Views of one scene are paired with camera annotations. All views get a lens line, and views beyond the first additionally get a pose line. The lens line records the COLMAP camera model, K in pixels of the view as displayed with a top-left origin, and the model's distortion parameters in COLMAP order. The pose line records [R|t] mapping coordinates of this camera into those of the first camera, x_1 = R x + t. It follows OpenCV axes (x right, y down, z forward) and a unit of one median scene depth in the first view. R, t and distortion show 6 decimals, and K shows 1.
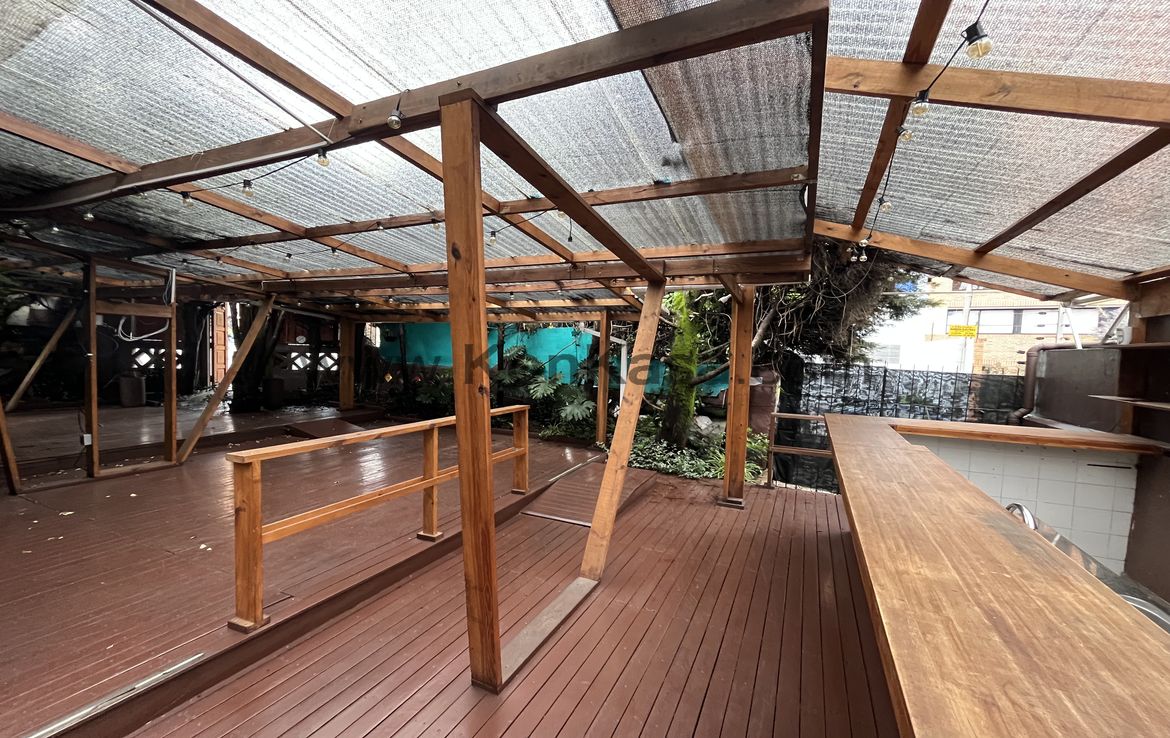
lens RADIAL K [[467.1, 0, 581.4], [0, 467.1, 371.0], [0, 0, 1]] dist [-0.002182, -0.000471]
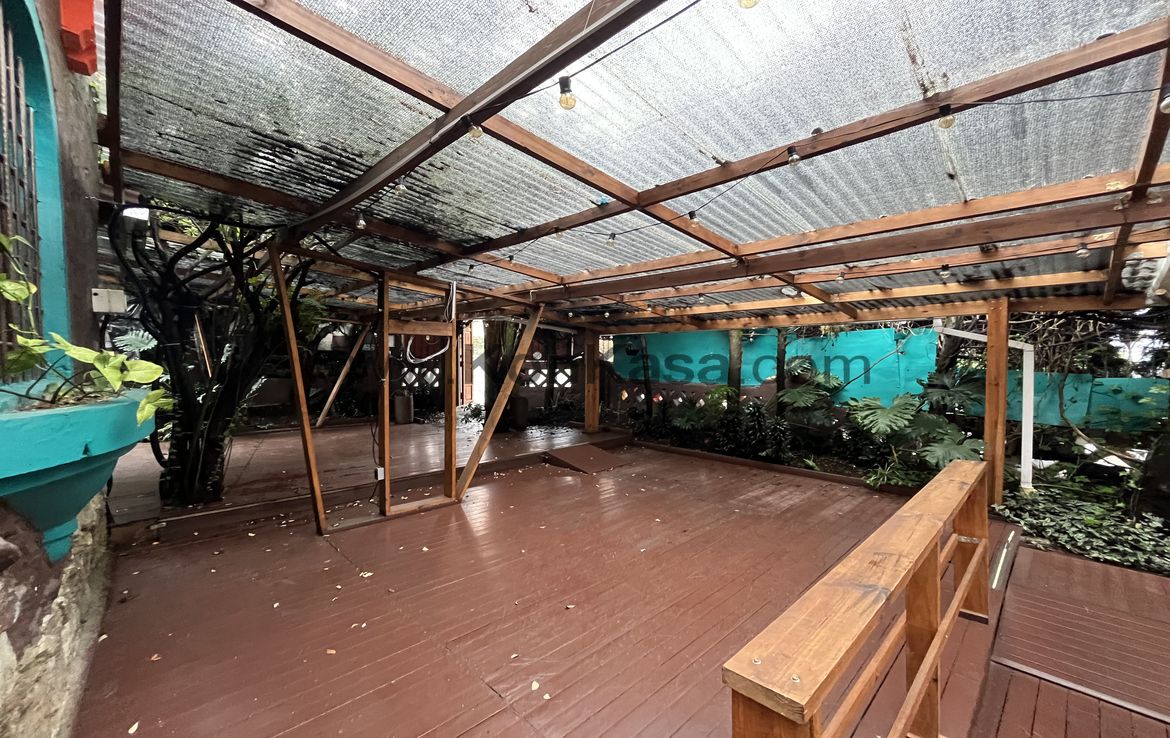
lens RADIAL K [[467.1, 0, 585.5], [0, 467.1, 370.4], [0, 0, 1]] dist [-0.002182, -0.000471]
pose [[0.931719, -0.016276, -0.362814, -0.248558], [0.007816, 0.999663, -0.024773, -0.019068], [0.363095, 0.020246, 0.931532, 0.205498]]
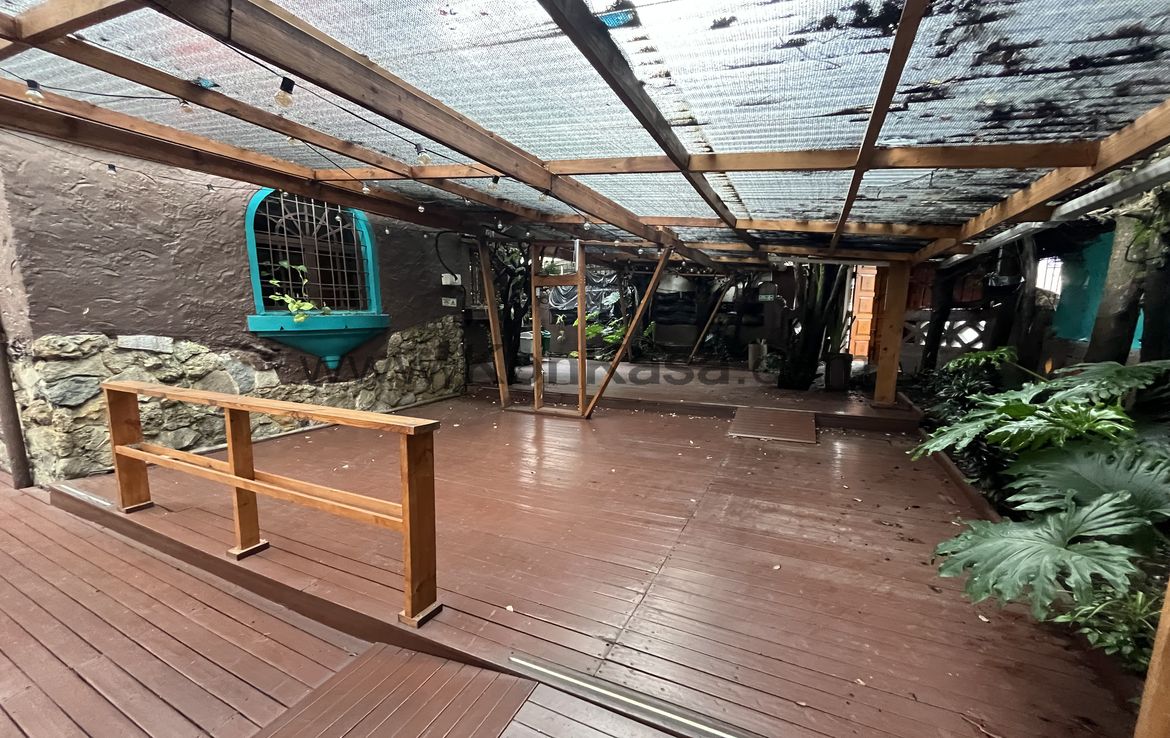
lens RADIAL K [[467.1, 0, 583.7], [0, 467.1, 370.0], [0, 0, 1]] dist [-0.002182, -0.000471]
pose [[-0.026270, 0.091398, -0.995468, 0.196032], [-0.042211, 0.994822, 0.092453, -0.013614], [0.998763, 0.044448, -0.022276, 0.795712]]
